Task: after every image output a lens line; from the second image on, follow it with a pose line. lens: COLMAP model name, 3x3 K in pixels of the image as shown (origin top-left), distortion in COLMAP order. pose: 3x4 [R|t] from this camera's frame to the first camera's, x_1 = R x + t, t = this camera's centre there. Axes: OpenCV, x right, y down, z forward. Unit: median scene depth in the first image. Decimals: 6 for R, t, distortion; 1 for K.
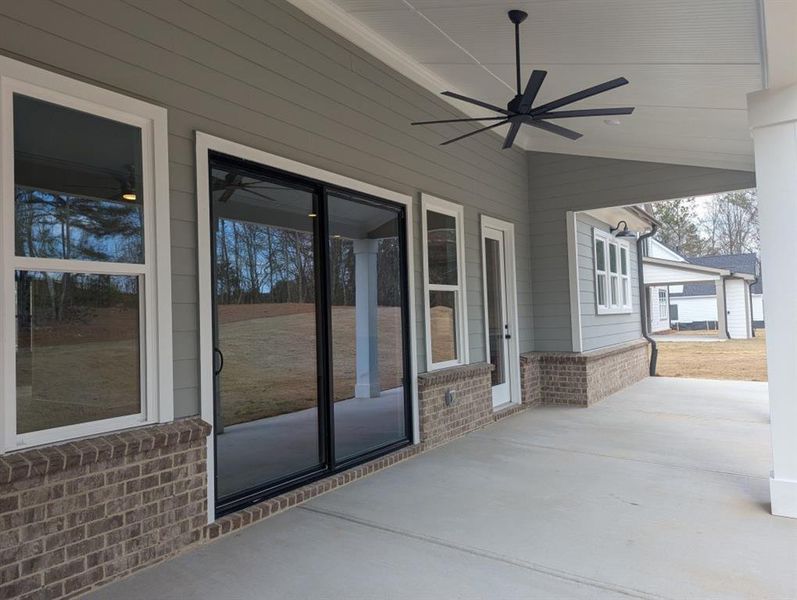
lens RADIAL K [[560.9, 0, 398.5], [0, 560.9, 300.0], [0, 0, 1]] dist [0.077112, -0.075483]
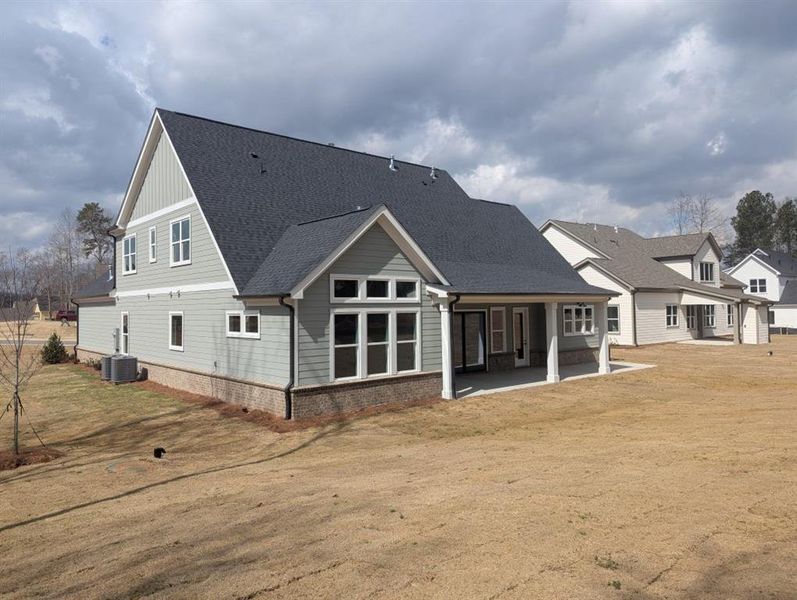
lens RADIAL K [[560.9, 0, 398.5], [0, 560.9, 300.0], [0, 0, 1]] dist [0.077112, -0.075483]
pose [[0.962718, 0.012045, -0.270238, 0.295108], [-0.005450, 0.999669, 0.025139, -0.206358], [0.270451, -0.022729, 0.962465, -1.779841]]
